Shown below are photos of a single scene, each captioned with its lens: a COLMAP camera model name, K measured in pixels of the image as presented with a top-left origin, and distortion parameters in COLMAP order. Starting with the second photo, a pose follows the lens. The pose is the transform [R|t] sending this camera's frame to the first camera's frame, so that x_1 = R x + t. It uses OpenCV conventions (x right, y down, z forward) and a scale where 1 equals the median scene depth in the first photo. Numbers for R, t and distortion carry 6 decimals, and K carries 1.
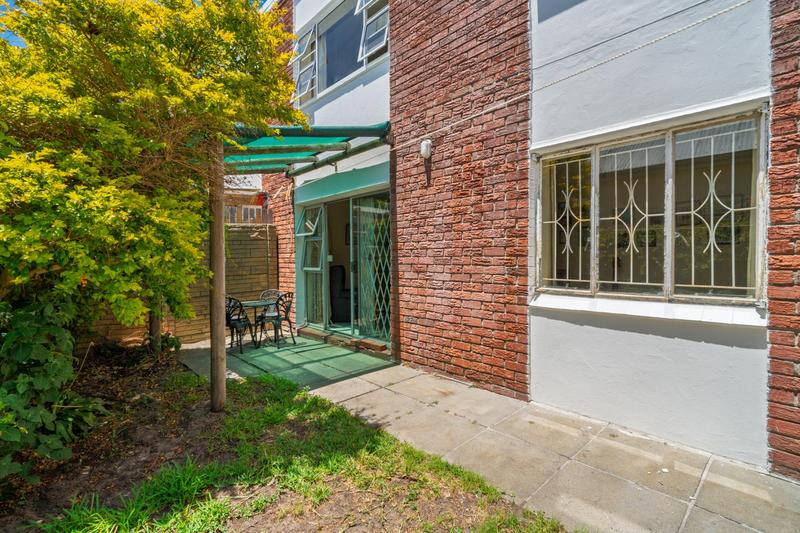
lens RADIAL K [[380.1, 0, 402.0], [0, 380.1, 265.2], [0, 0, 1]] dist [-0.010502, 0.001364]
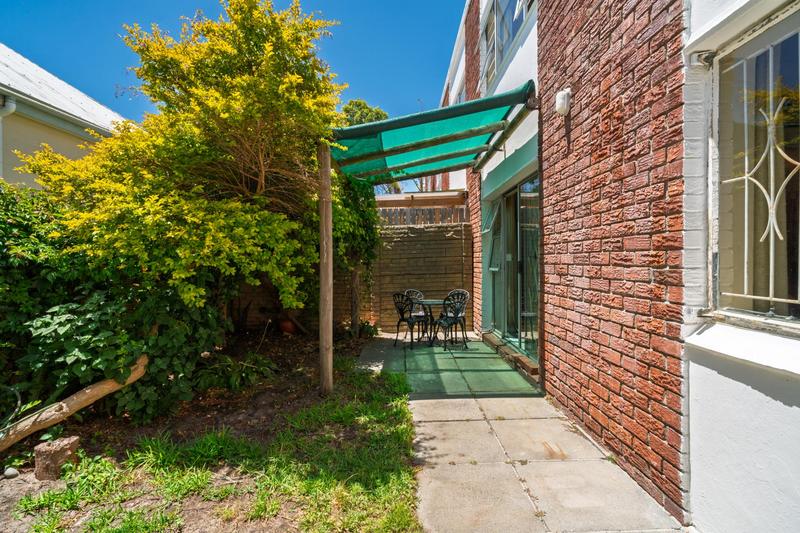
lens RADIAL K [[380.1, 0, 399.6], [0, 380.1, 261.3], [0, 0, 1]] dist [-0.010502, 0.001364]
pose [[0.731009, 0.006302, -0.682338, 0.372234], [-0.016375, 0.999831, -0.008310, 0.004086], [0.682171, 0.017248, 0.730989, 0.315917]]
